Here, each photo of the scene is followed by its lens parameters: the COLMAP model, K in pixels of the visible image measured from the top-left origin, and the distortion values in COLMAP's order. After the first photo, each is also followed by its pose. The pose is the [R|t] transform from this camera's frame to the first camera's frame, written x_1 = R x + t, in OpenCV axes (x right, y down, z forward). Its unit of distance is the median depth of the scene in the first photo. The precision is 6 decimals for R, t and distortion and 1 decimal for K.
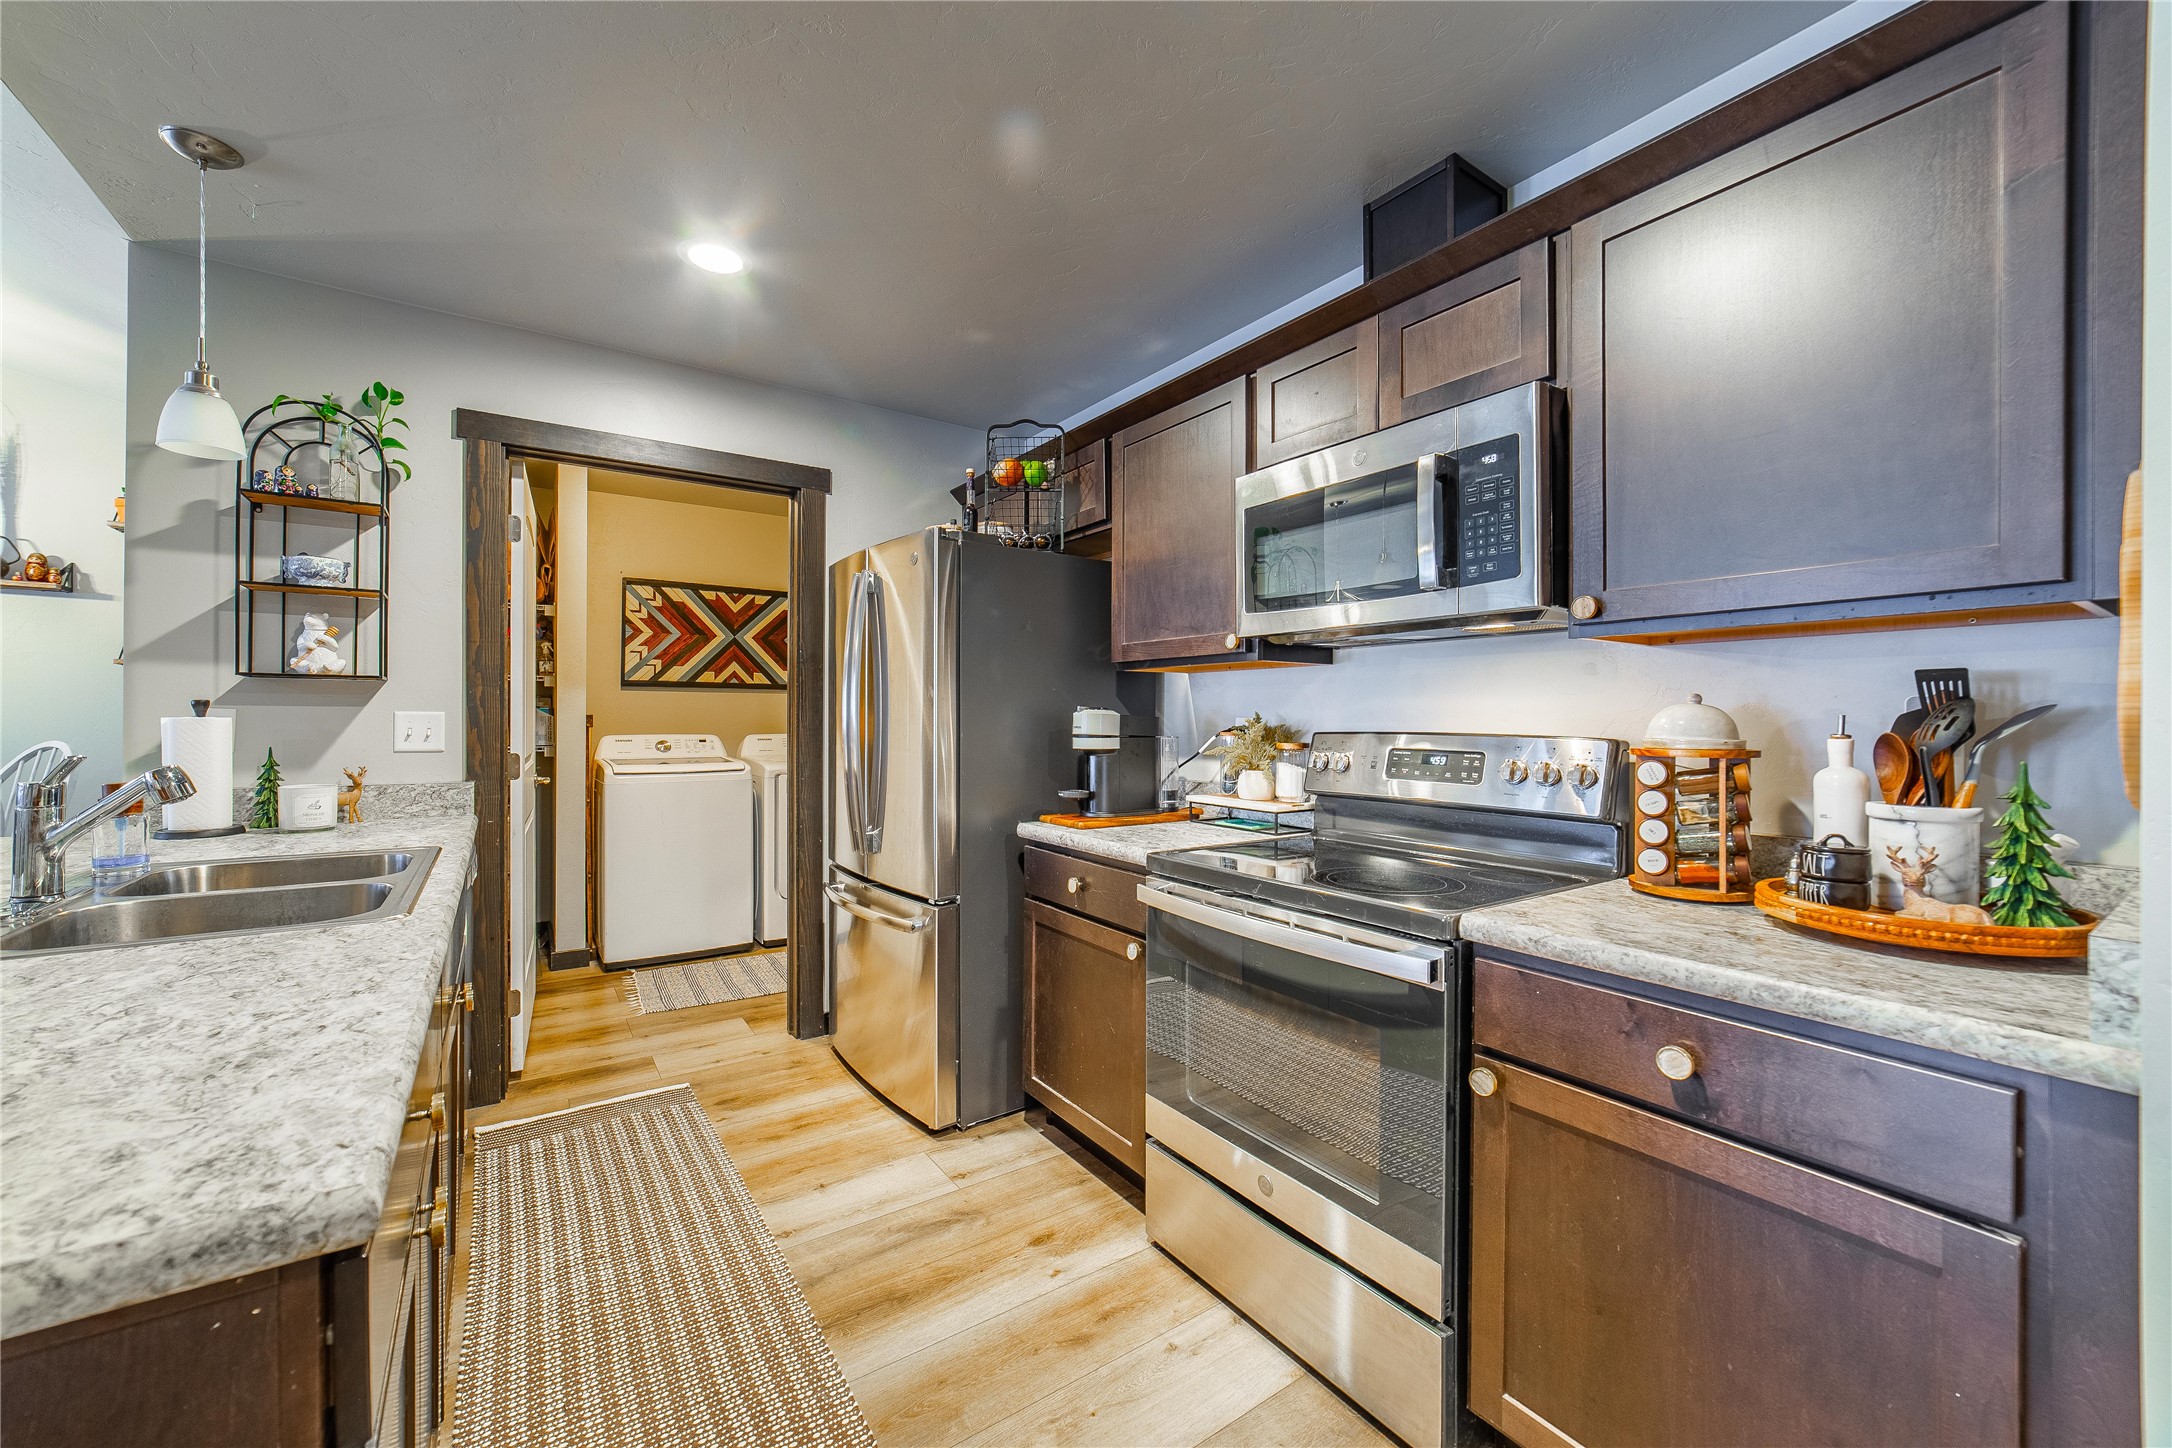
lens RADIAL K [[845.0, 0, 1084.2], [0, 845.0, 724.5], [0, 0, 1]] dist [-0.017597, 0.005838]
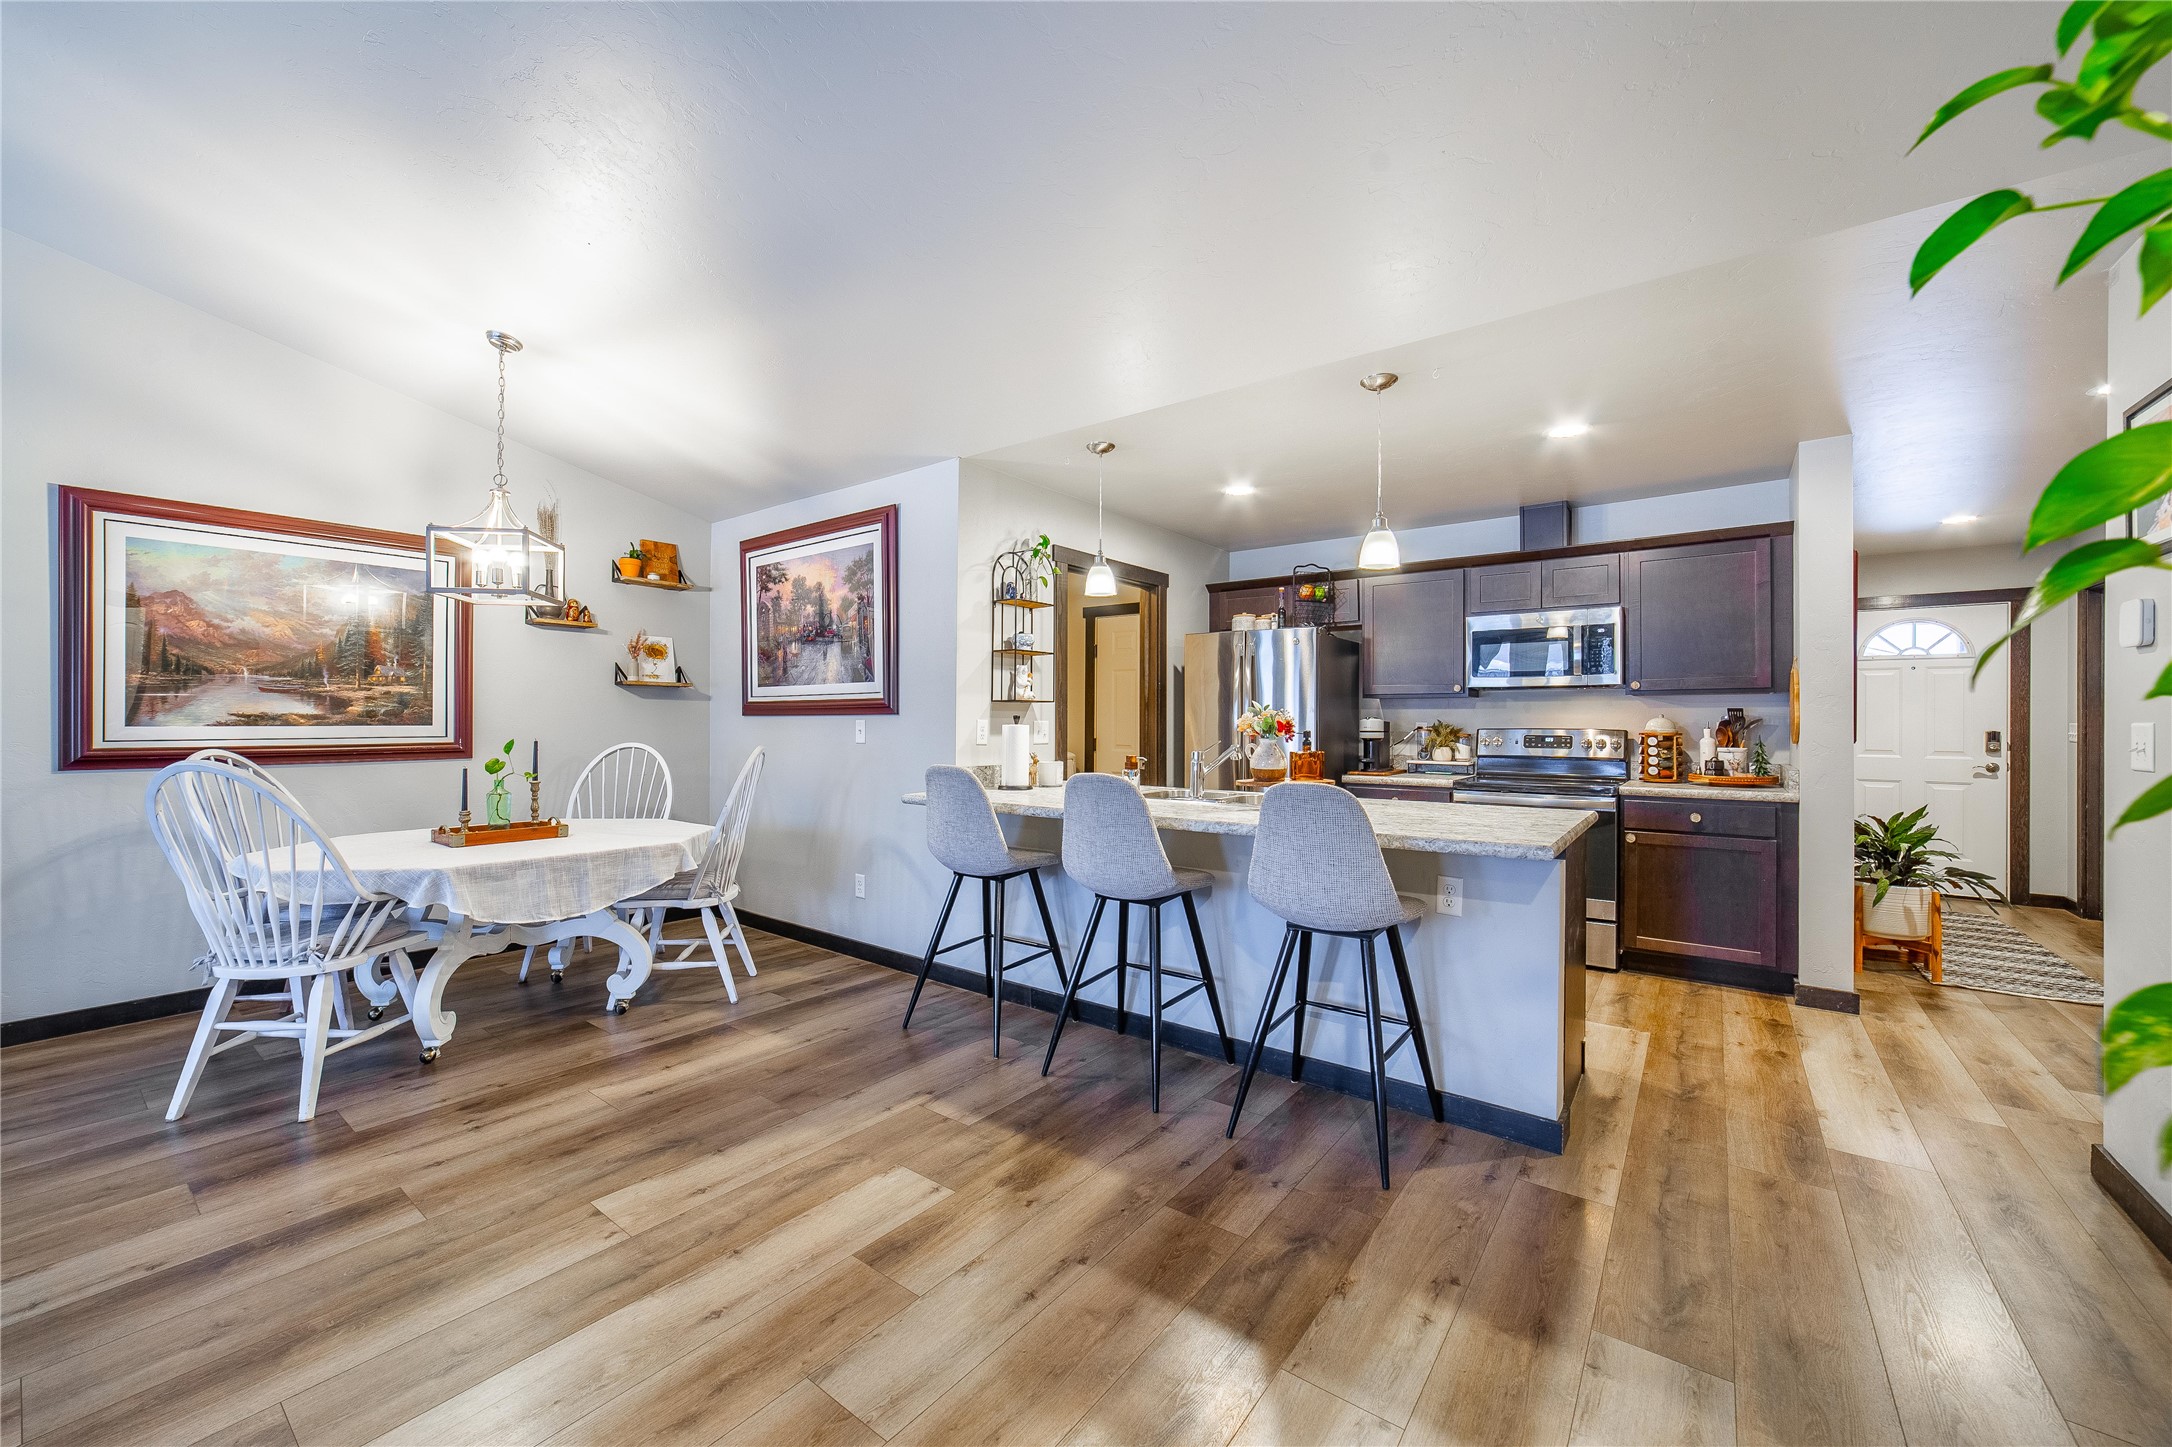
lens RADIAL K [[845.0, 0, 1077.5], [0, 845.0, 718.2], [0, 0, 1]] dist [-0.017597, 0.005838]
pose [[0.948275, -0.002187, 0.317442, -1.407153], [0.005539, 0.999938, -0.009658, -0.003163], [-0.317401, 0.010917, 0.948229, -0.751054]]
